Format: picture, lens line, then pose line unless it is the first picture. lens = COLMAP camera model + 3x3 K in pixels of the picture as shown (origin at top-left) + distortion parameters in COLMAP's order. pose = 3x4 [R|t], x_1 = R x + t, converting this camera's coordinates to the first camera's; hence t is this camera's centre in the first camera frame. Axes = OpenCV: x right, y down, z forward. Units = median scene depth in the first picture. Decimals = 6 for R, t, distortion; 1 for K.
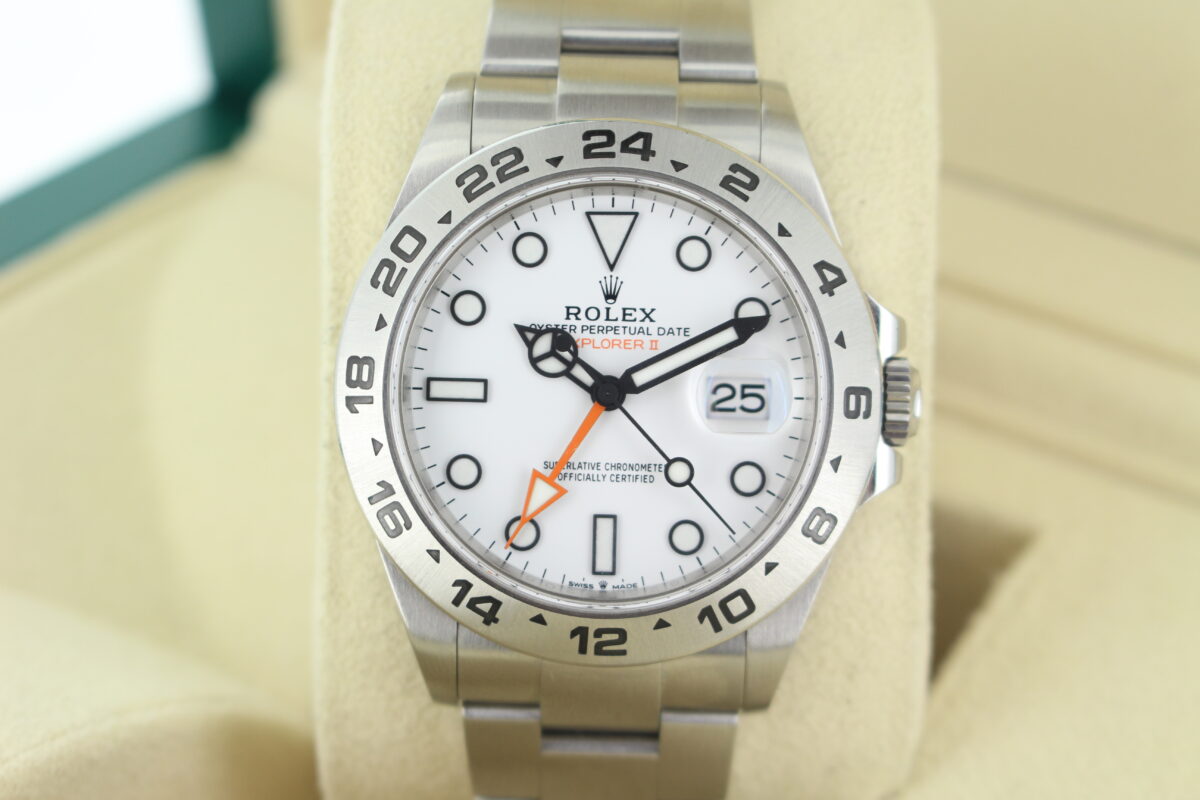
lens RADIAL K [[2740.4, 0, 609.3], [0, 2740.4, 406.3], [0, 0, 1]] dist [0.165801, 0.000000]
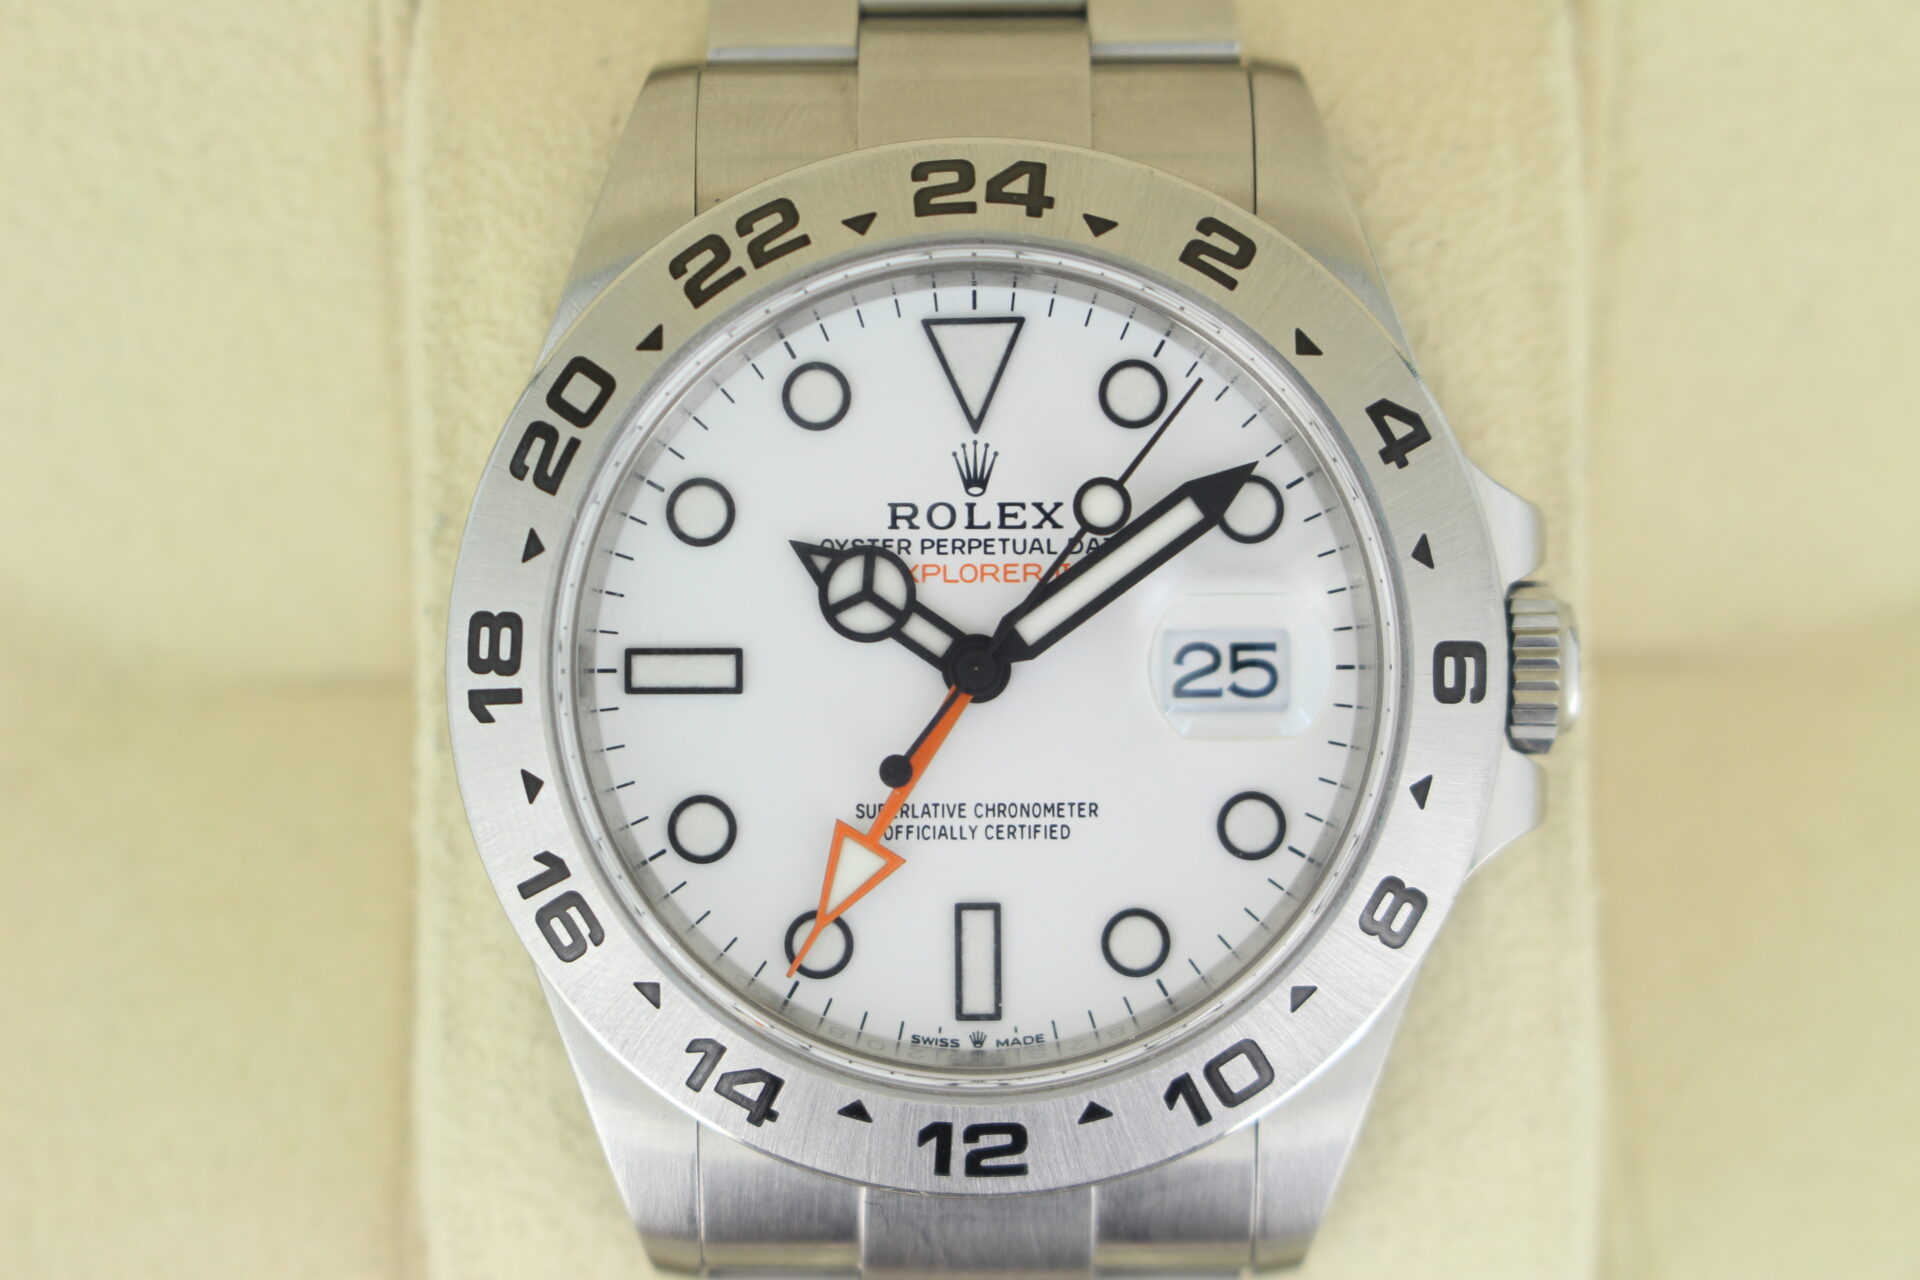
lens RADIAL K [[4315.2, 0, 965.0], [0, 4315.2, 652.9], [0, 0, 1]] dist [0.089044, 0.000000]
pose [[0.999484, -0.030894, 0.008744, -0.009614], [0.030937, 0.999510, -0.004810, -0.003875], [-0.008591, 0.005079, 0.999950, 0.185920]]
